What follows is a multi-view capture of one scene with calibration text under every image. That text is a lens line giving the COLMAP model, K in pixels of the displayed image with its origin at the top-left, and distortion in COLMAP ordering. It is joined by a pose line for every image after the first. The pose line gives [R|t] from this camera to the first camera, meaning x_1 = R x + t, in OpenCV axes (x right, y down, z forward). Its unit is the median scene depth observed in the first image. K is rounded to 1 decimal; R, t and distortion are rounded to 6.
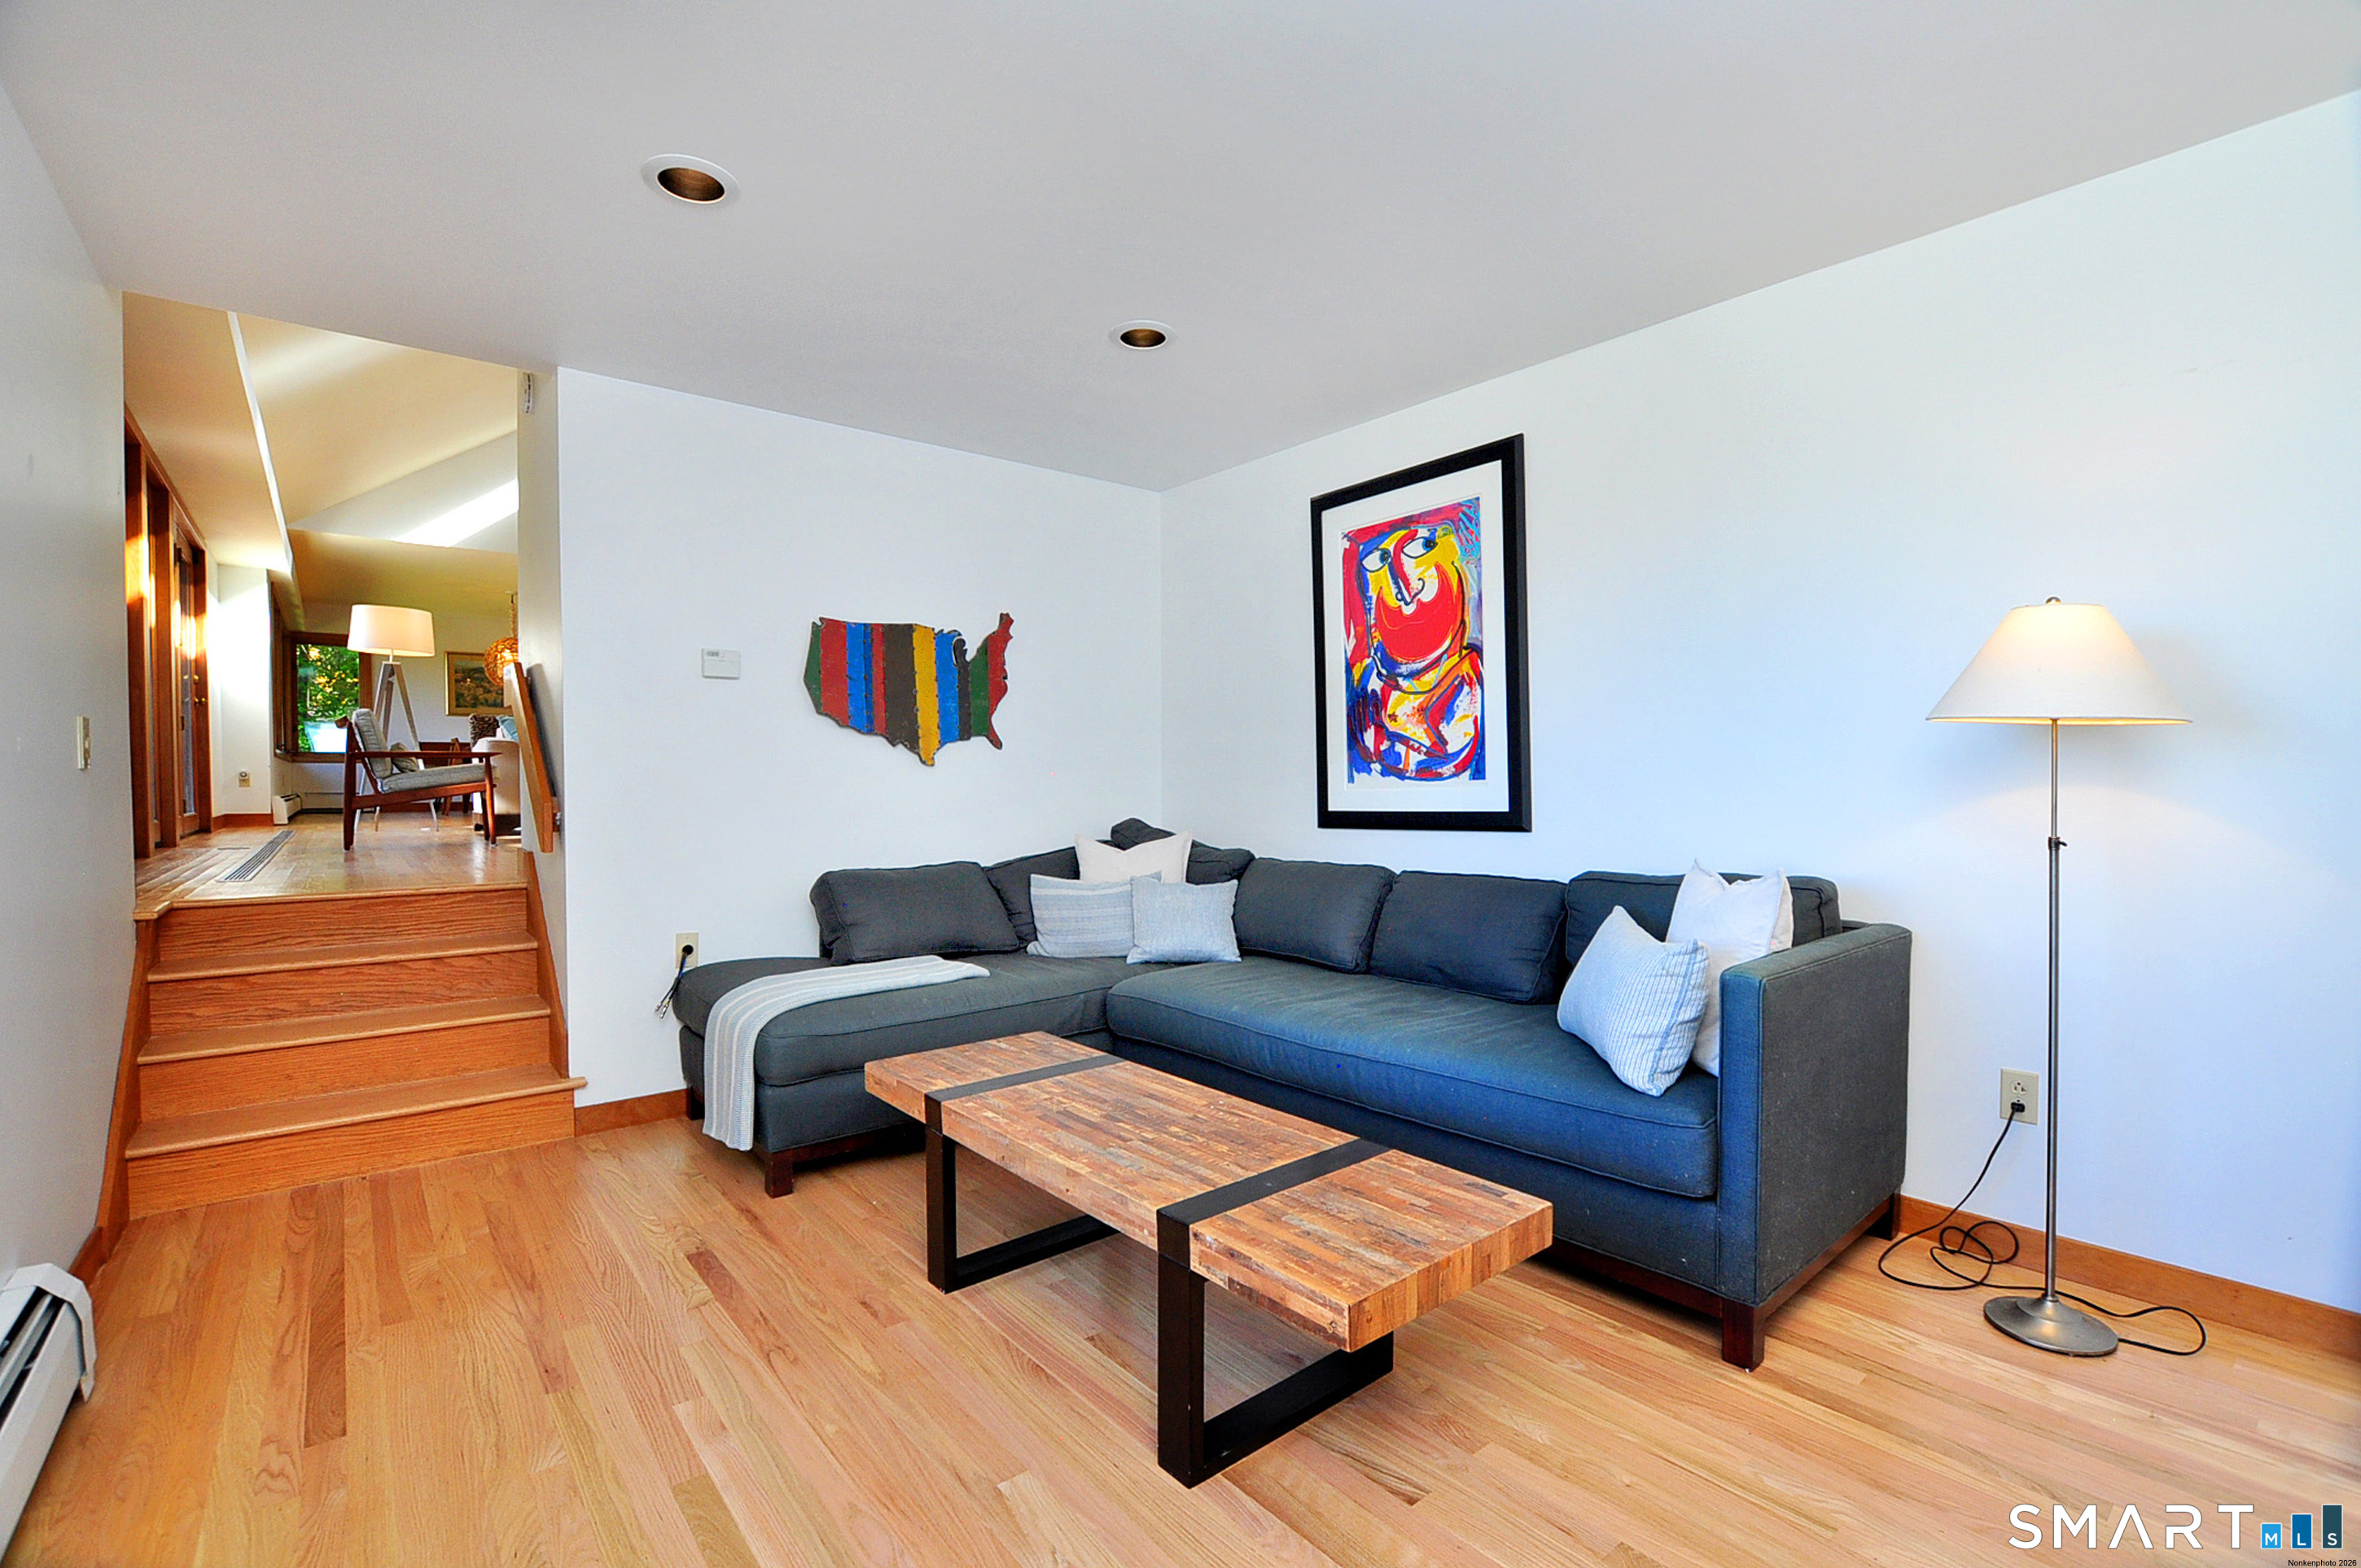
lens RADIAL K [[1029.3, 0, 1179.6], [0, 1029.3, 788.1], [0, 0, 1]] dist [-0.026050, -0.000030]
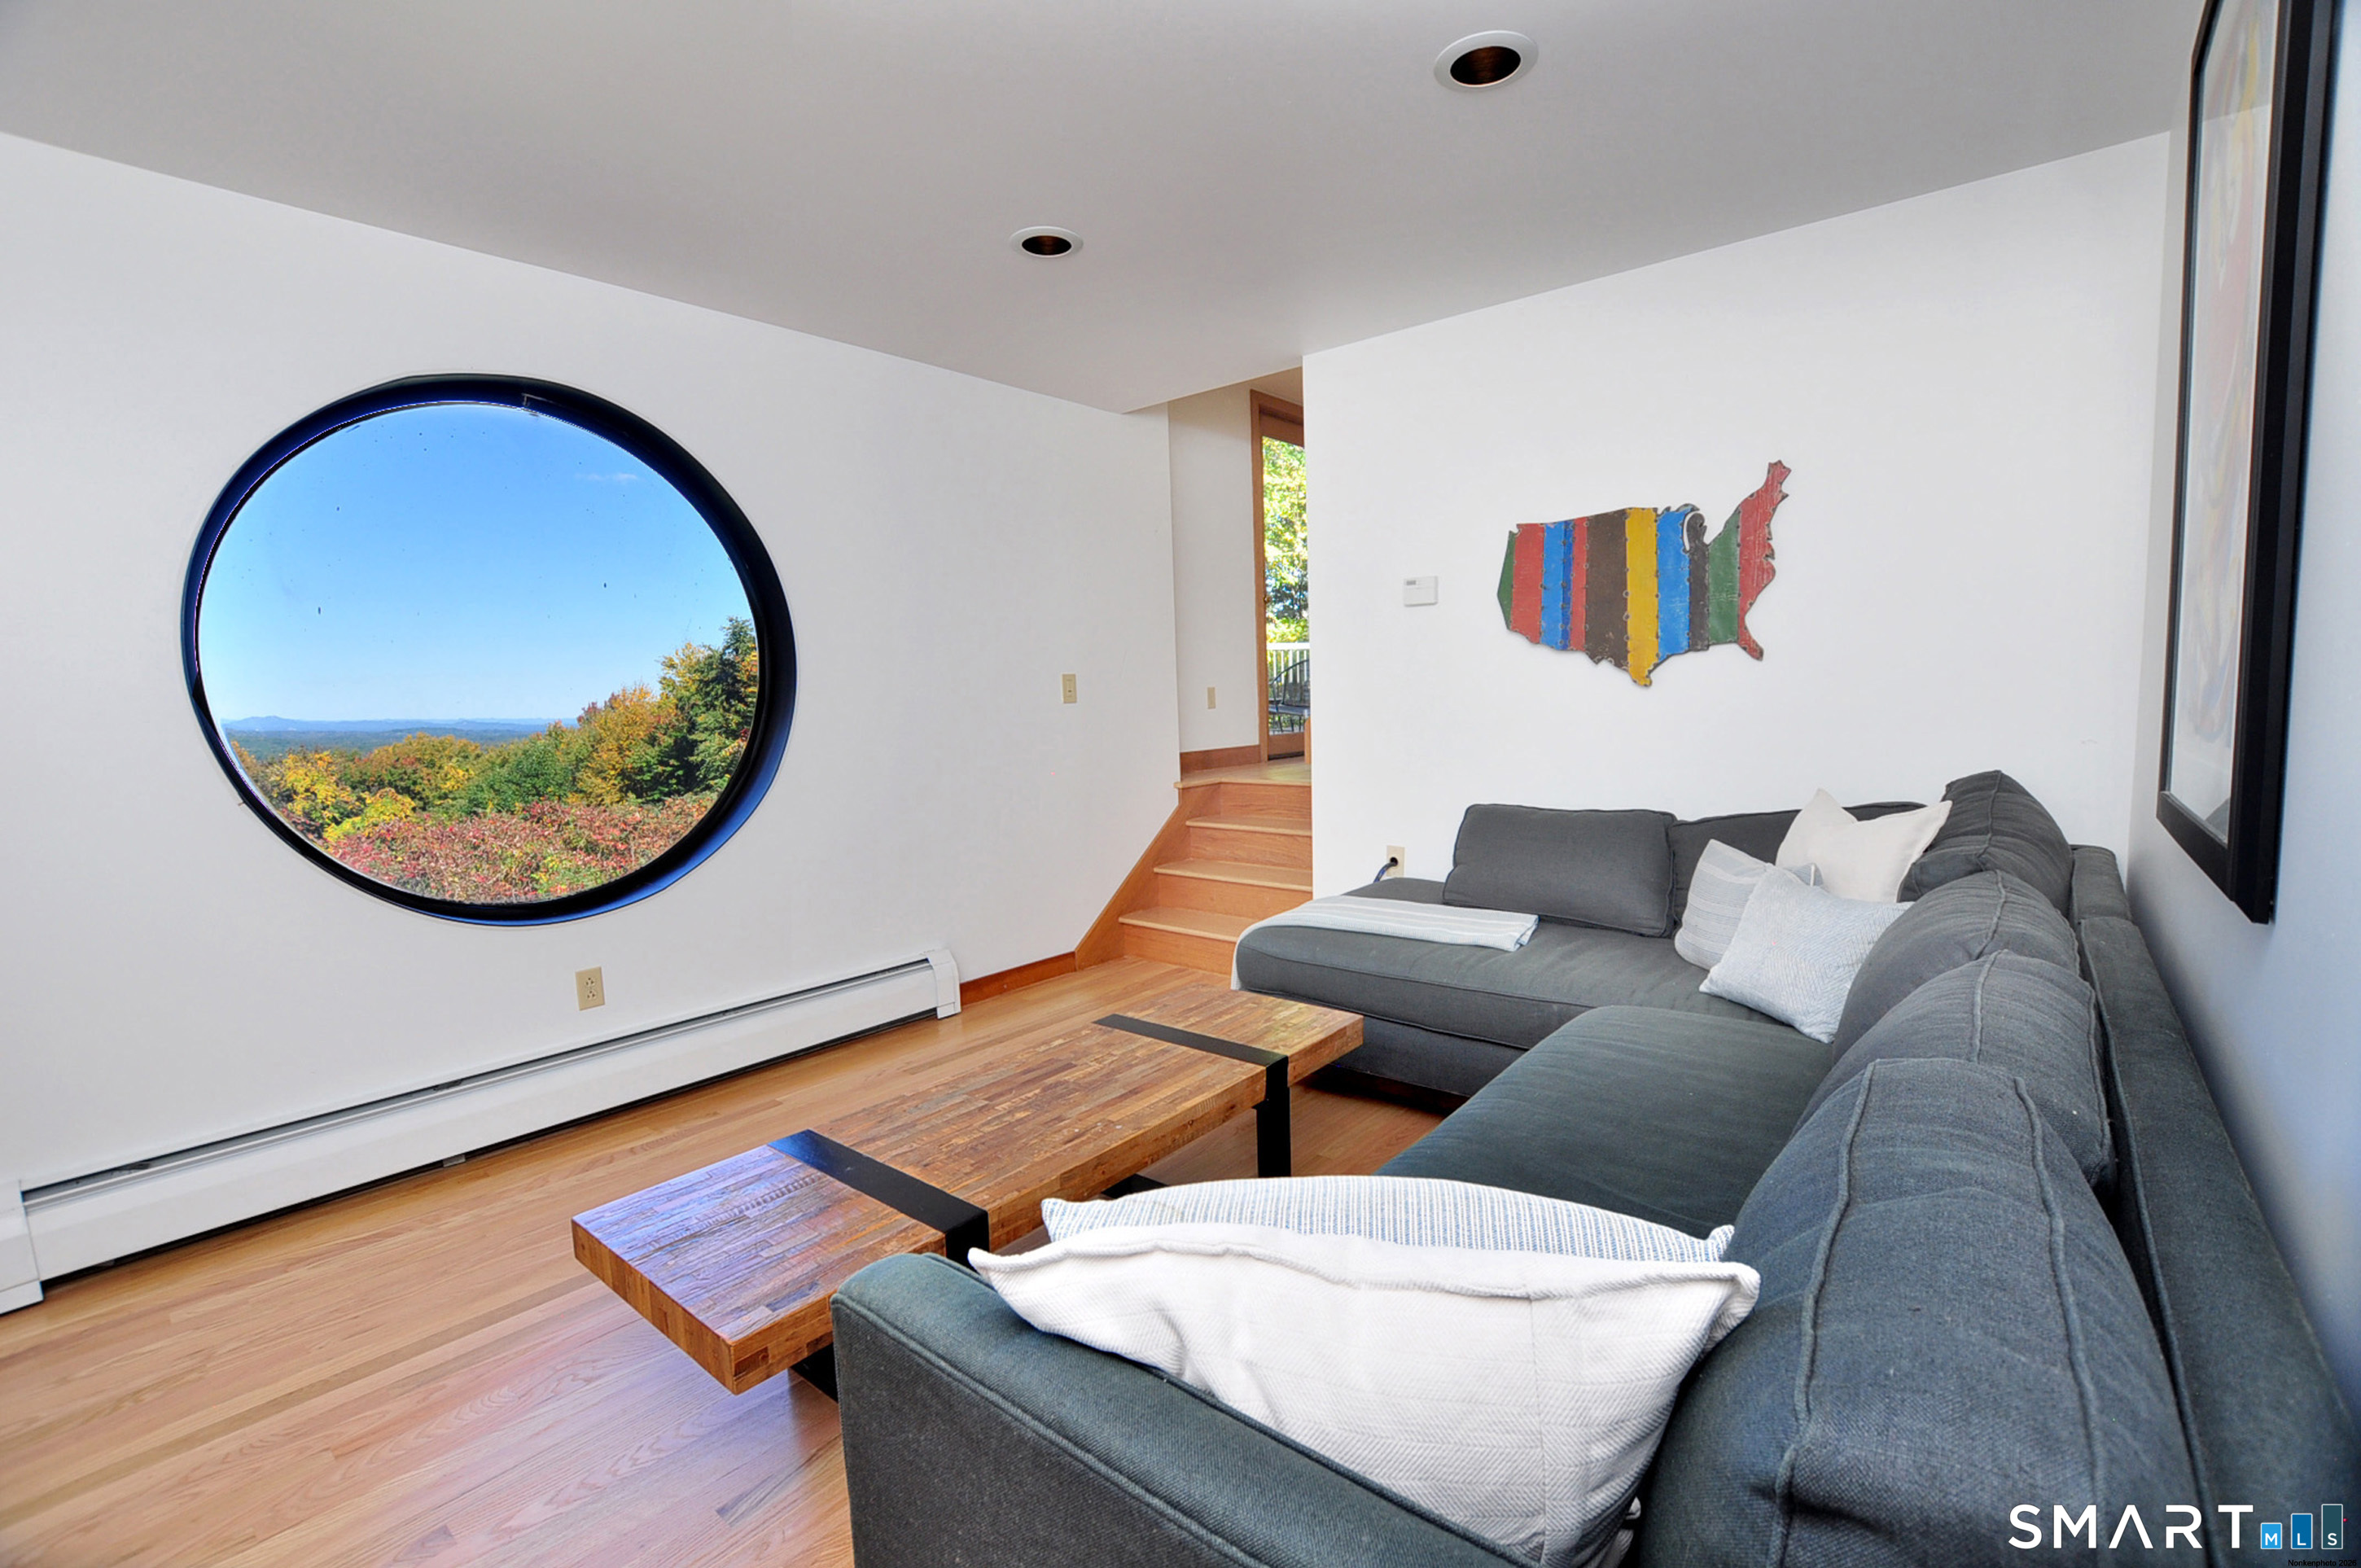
lens RADIAL K [[1029.3, 0, 1179.6], [0, 1029.3, 788.1], [0, 0, 1]] dist [-0.026050, -0.000030]
pose [[0.191798, 0.096277, -0.976701, 0.495730], [0.018471, 0.994646, 0.101674, -0.032281], [0.981261, -0.037542, 0.188993, 0.528063]]
